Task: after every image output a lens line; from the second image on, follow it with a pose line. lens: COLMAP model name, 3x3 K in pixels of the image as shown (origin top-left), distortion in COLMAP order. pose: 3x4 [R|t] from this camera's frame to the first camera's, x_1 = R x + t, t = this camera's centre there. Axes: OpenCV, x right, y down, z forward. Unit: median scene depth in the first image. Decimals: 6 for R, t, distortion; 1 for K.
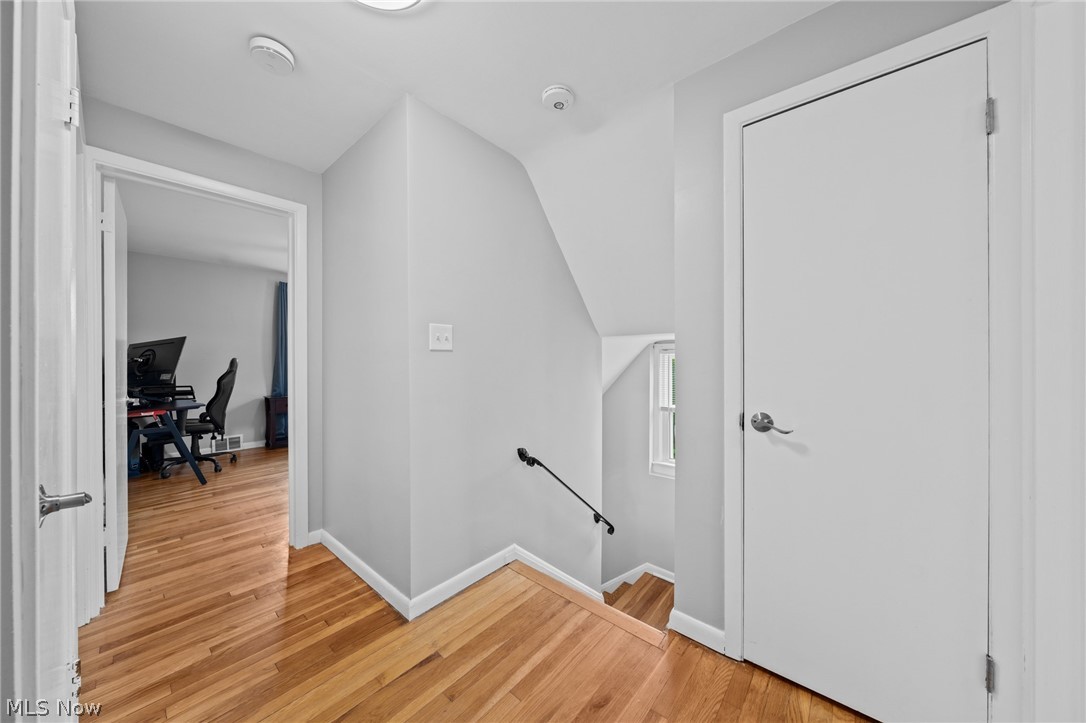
lens RADIAL K [[380.5, 0, 543.0], [0, 380.5, 361.5], [0, 0, 1]] dist [0.000250, 0.000007]
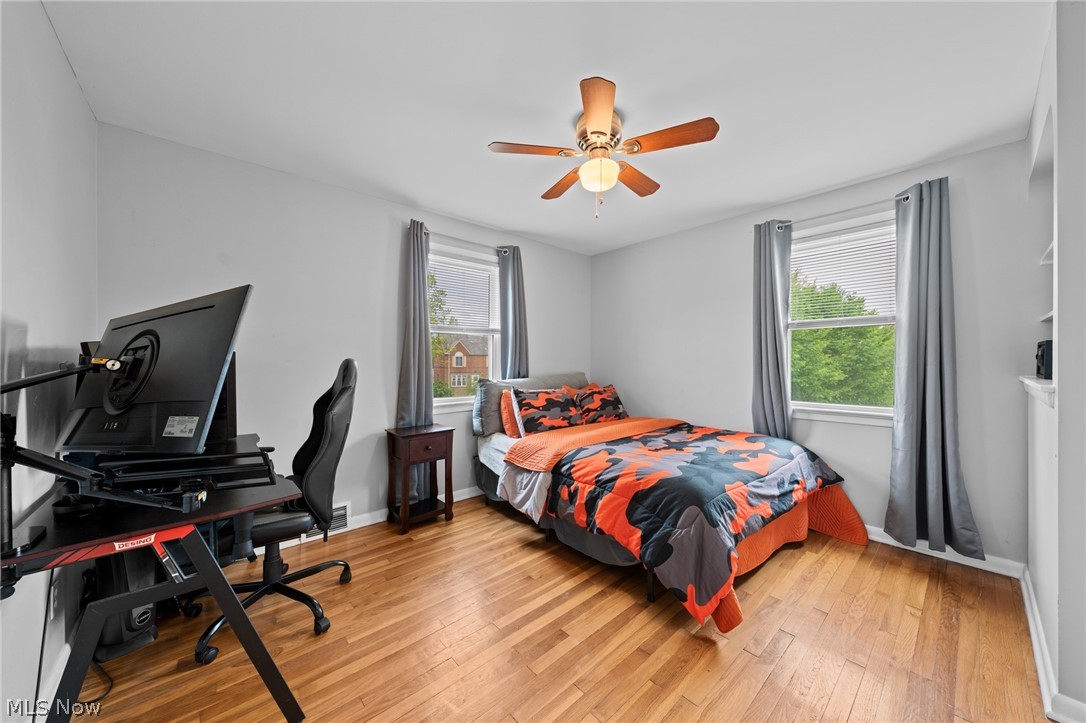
lens RADIAL K [[396.5, 0, 546.4], [0, 396.5, 358.6], [0, 0, 1]] dist [-0.001493, -0.000098]
pose [[0.991370, 0.001444, -0.131088, -0.532298], [-0.002716, 0.999951, -0.009523, -0.005515], [0.131068, 0.009797, 0.991325, 0.577292]]
